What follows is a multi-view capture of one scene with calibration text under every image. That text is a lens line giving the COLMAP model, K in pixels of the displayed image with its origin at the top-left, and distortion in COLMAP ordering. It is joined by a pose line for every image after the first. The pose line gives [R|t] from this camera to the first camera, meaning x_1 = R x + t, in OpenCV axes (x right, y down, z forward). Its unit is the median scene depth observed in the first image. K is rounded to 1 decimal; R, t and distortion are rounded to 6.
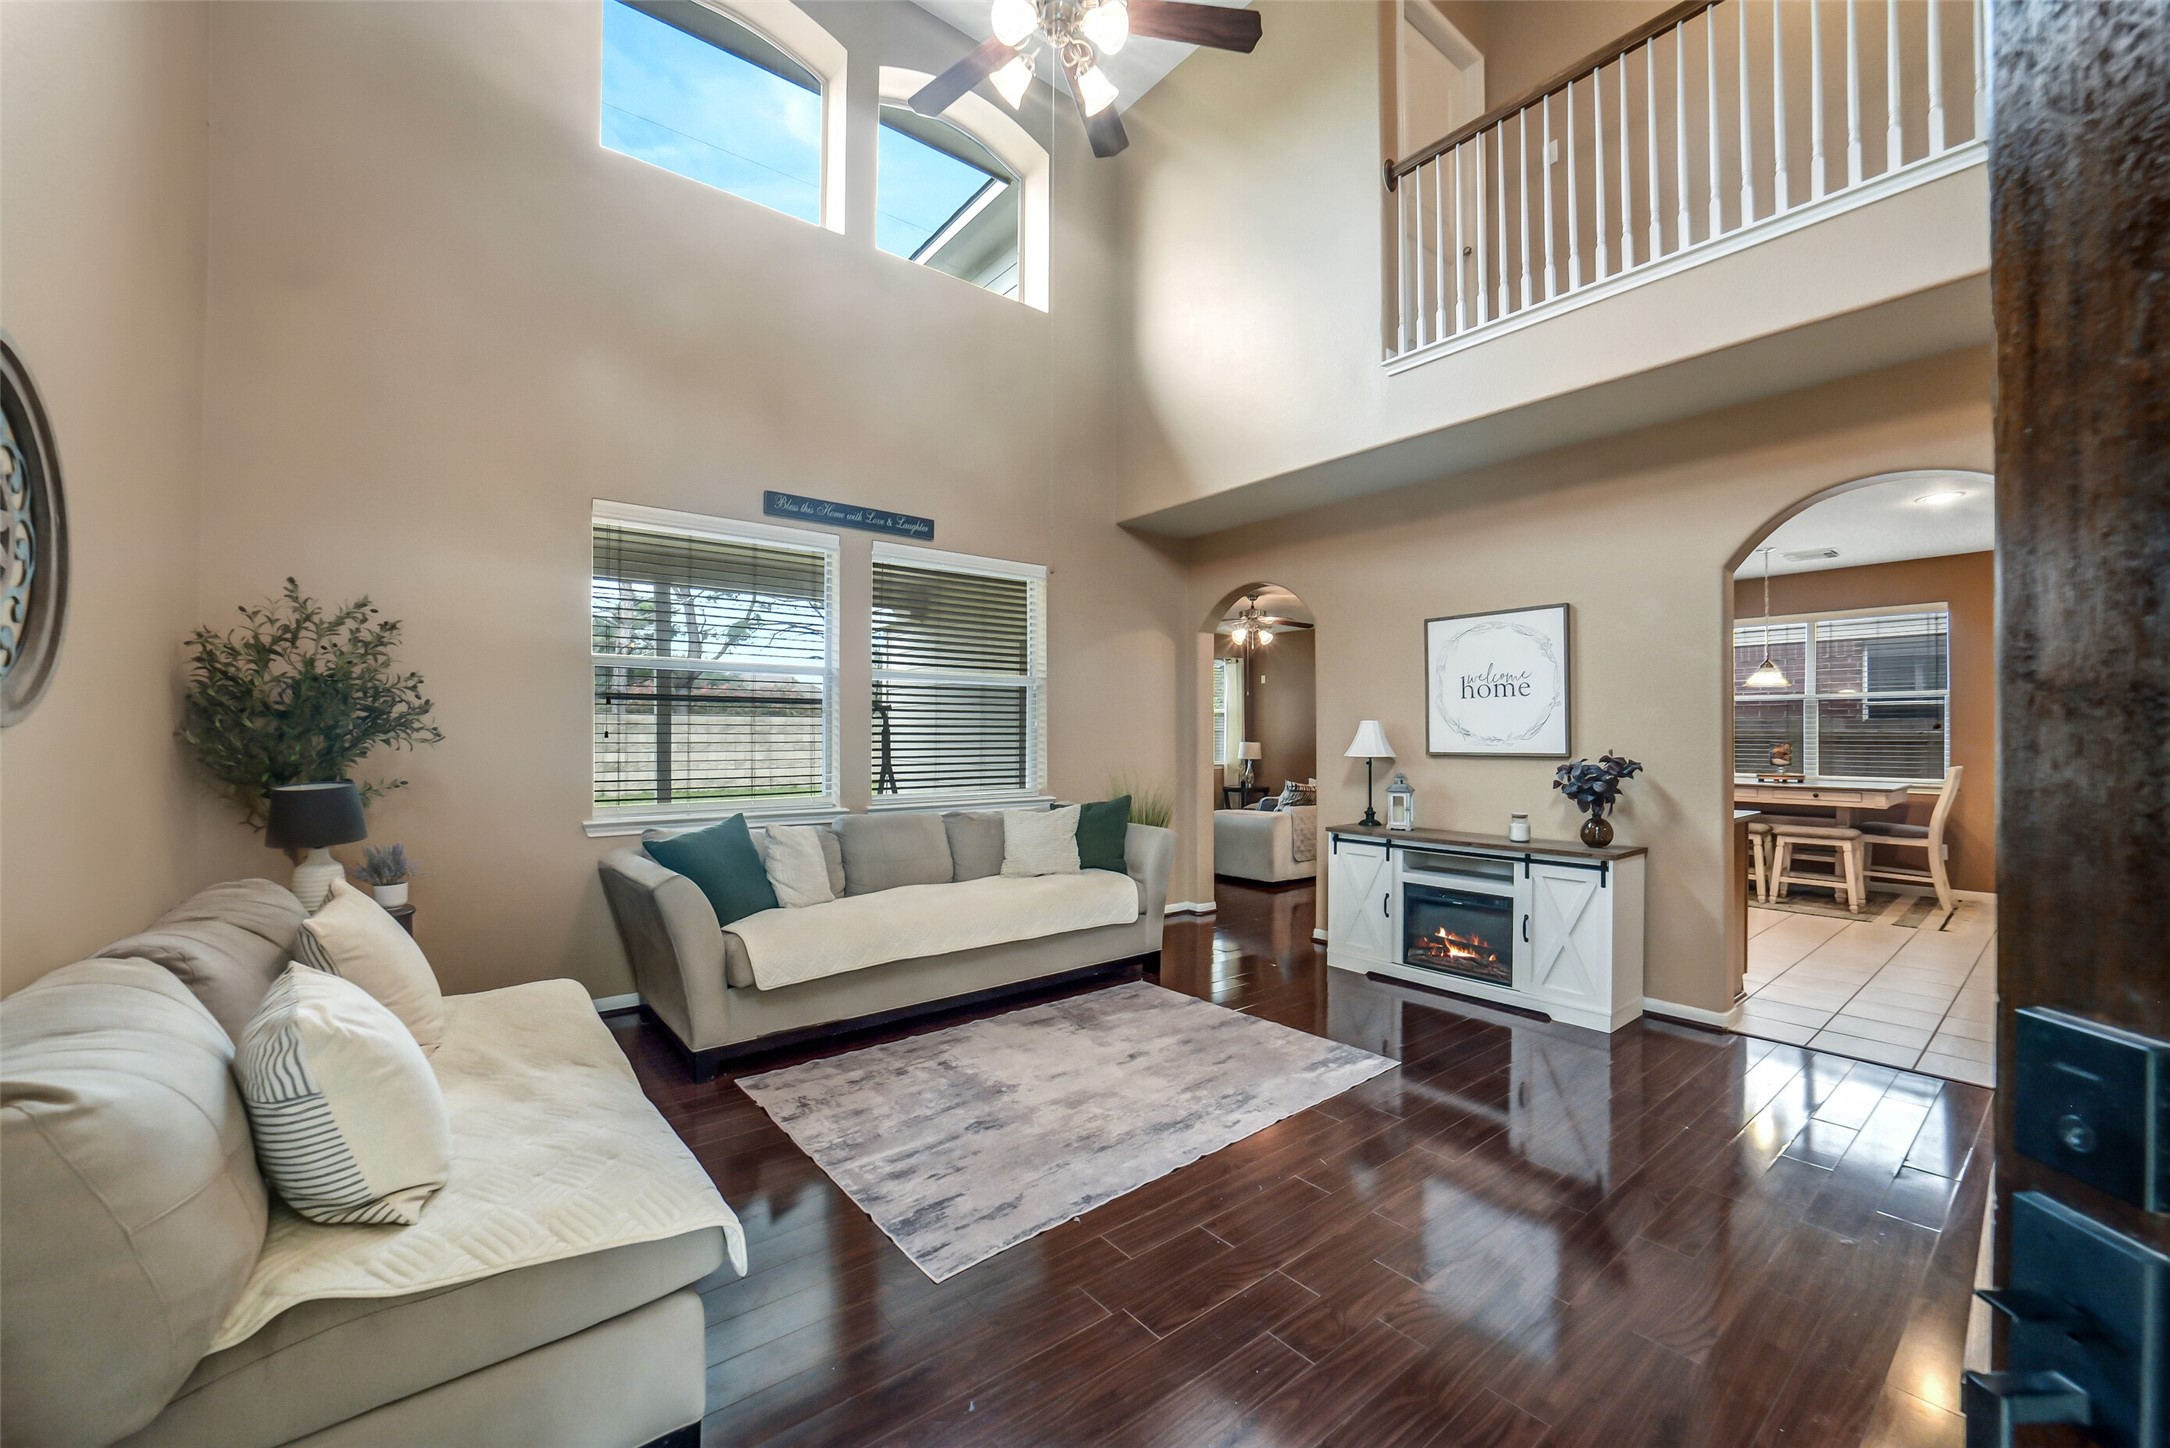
lens RADIAL K [[851.6, 0, 1091.2], [0, 851.6, 730.8], [0, 0, 1]] dist [-0.035037, 0.008103]
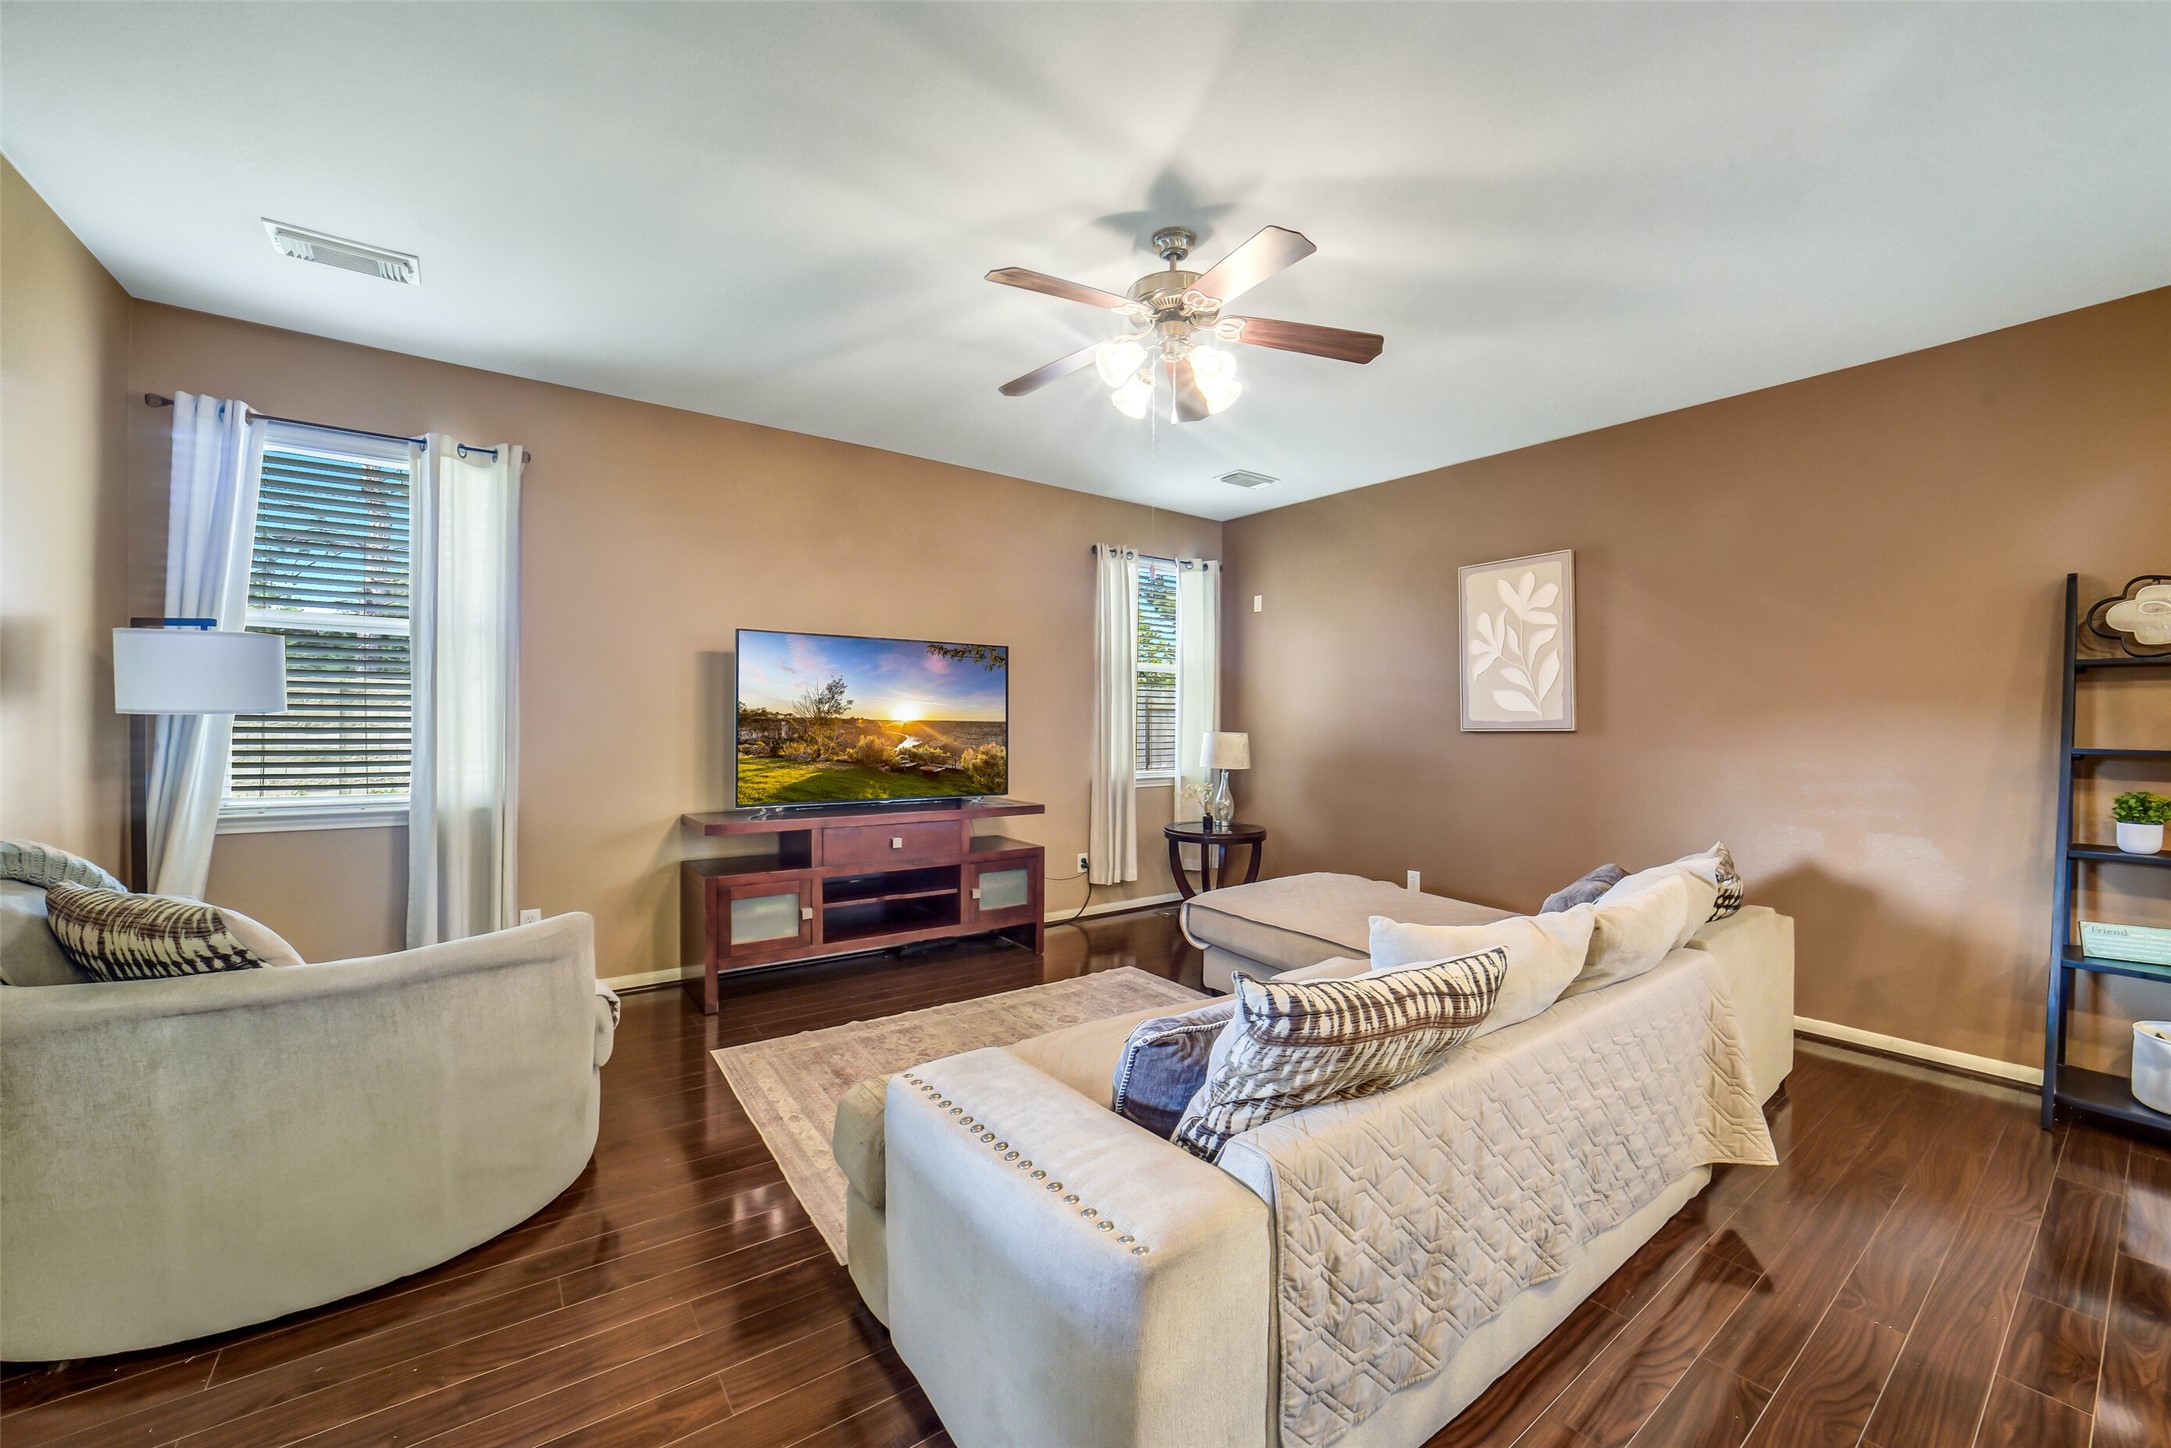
lens RADIAL K [[852.0, 0, 1100.2], [0, 852.0, 728.3], [0, 0, 1]] dist [-0.035037, 0.008103]
pose [[0.999574, 0.009413, -0.027613, 0.338143], [-0.008948, 0.999817, 0.016913, 0.008384], [0.027767, -0.016658, 0.999476, 1.371410]]
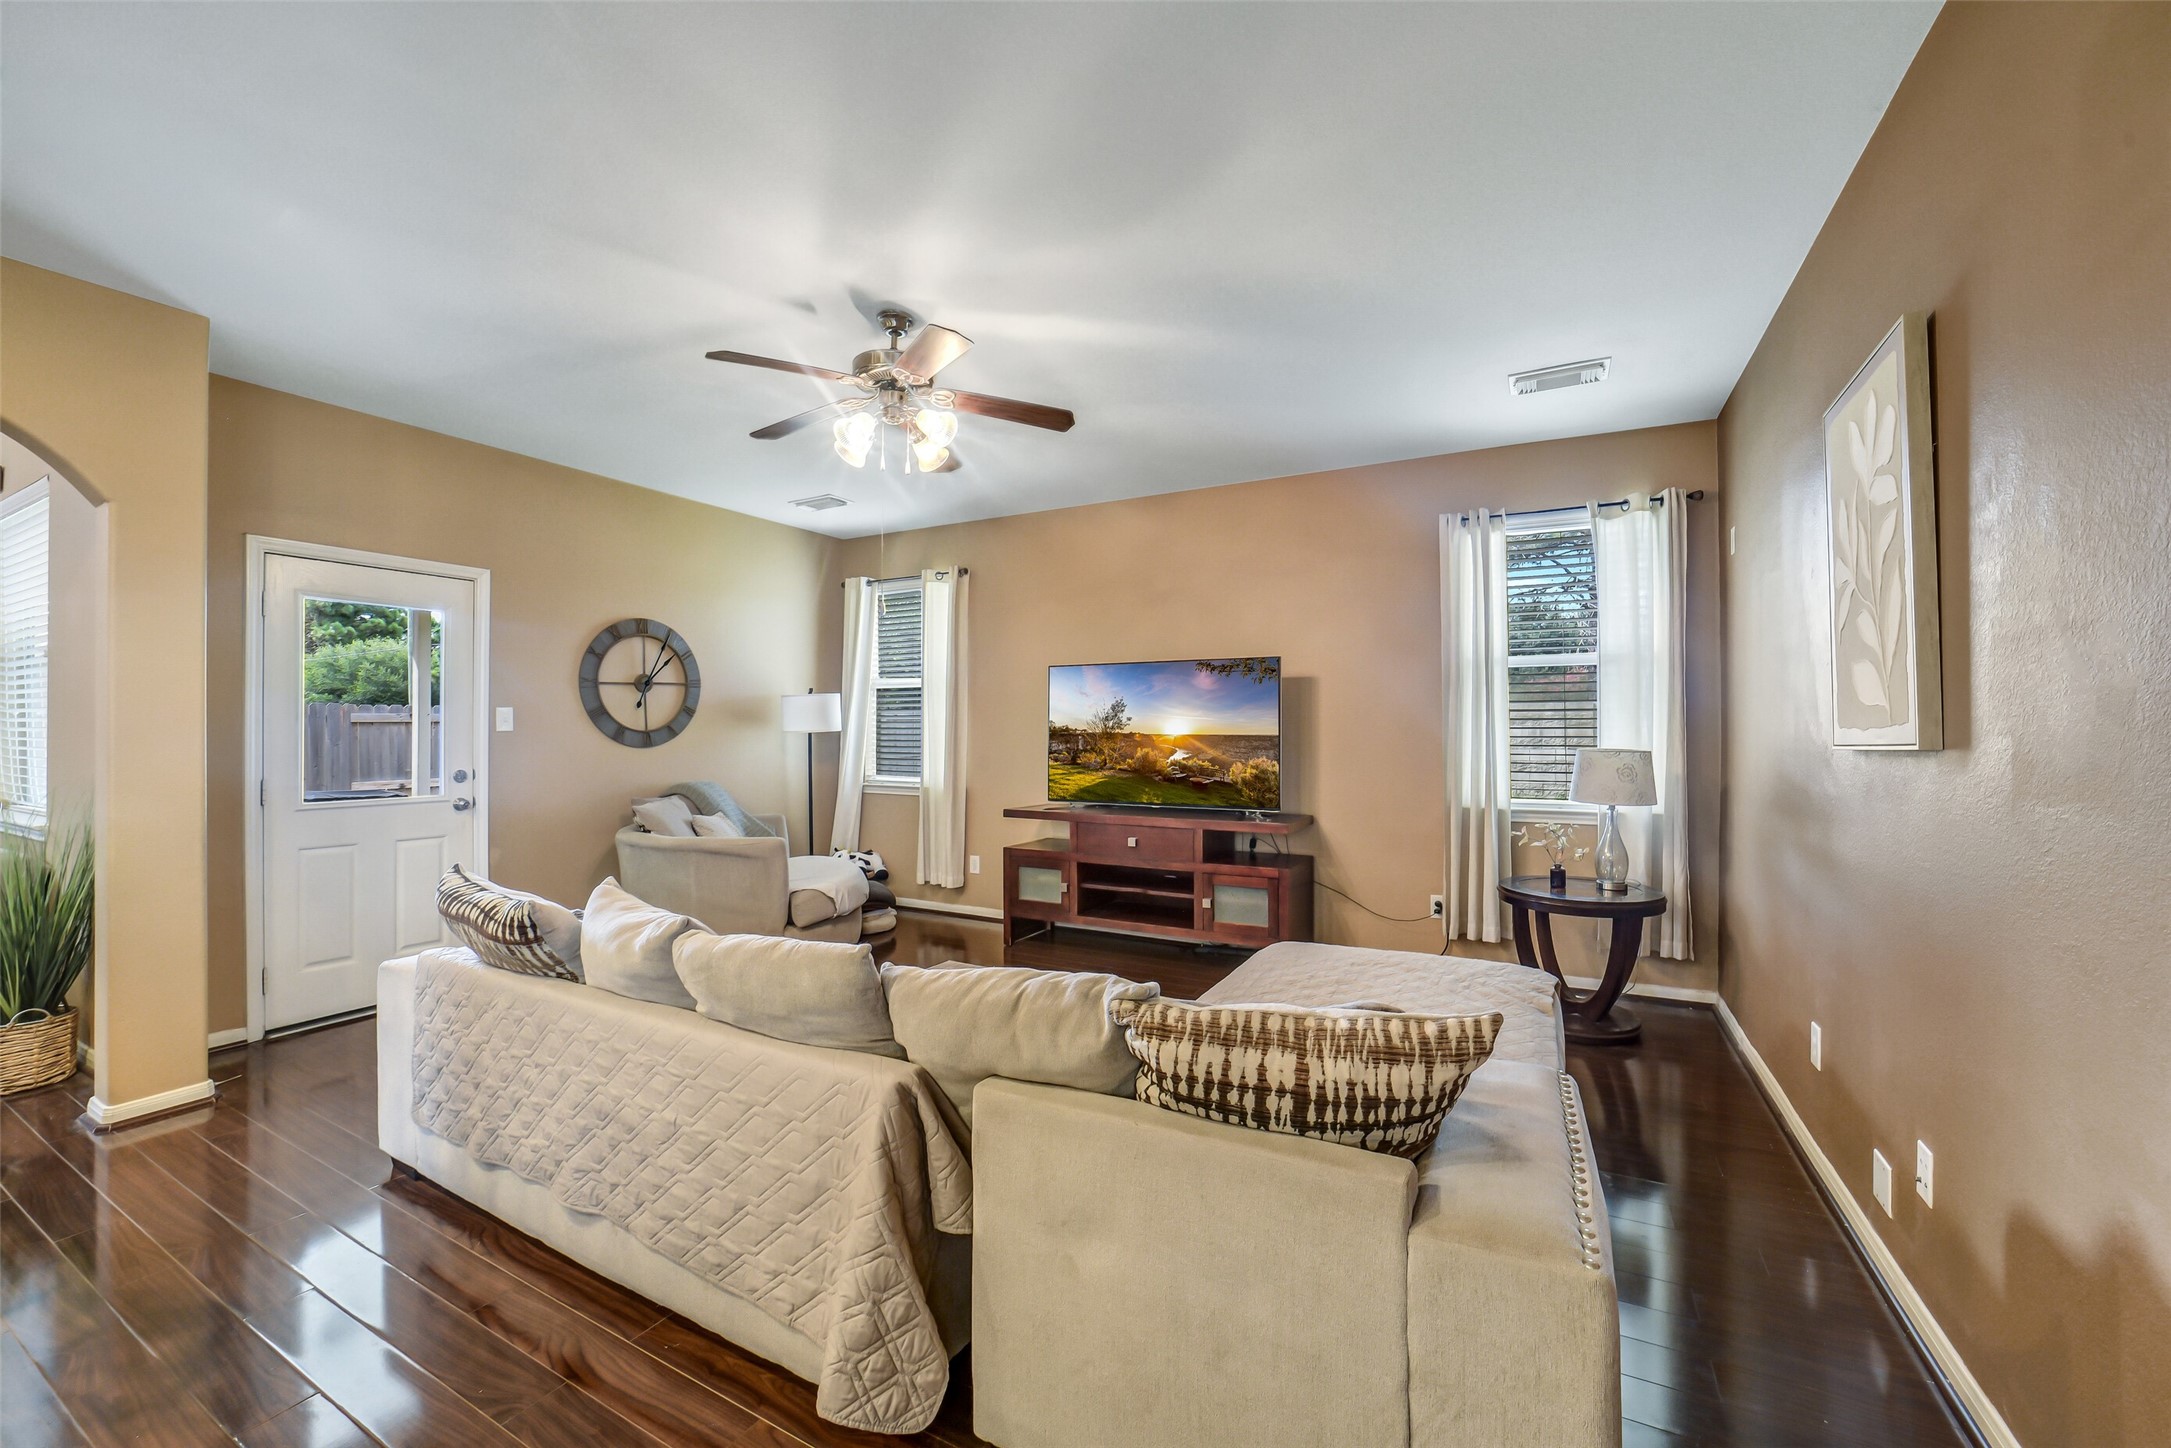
lens RADIAL K [[852.0, 0, 1082.1], [0, 852.0, 728.5], [0, 0, 1]] dist [-0.035037, 0.008103]
pose [[0.392815, -0.003081, -0.919612, 1.028571], [0.006892, 0.999976, -0.000407, 0.009983], [0.919592, -0.006178, 0.392827, 1.814474]]
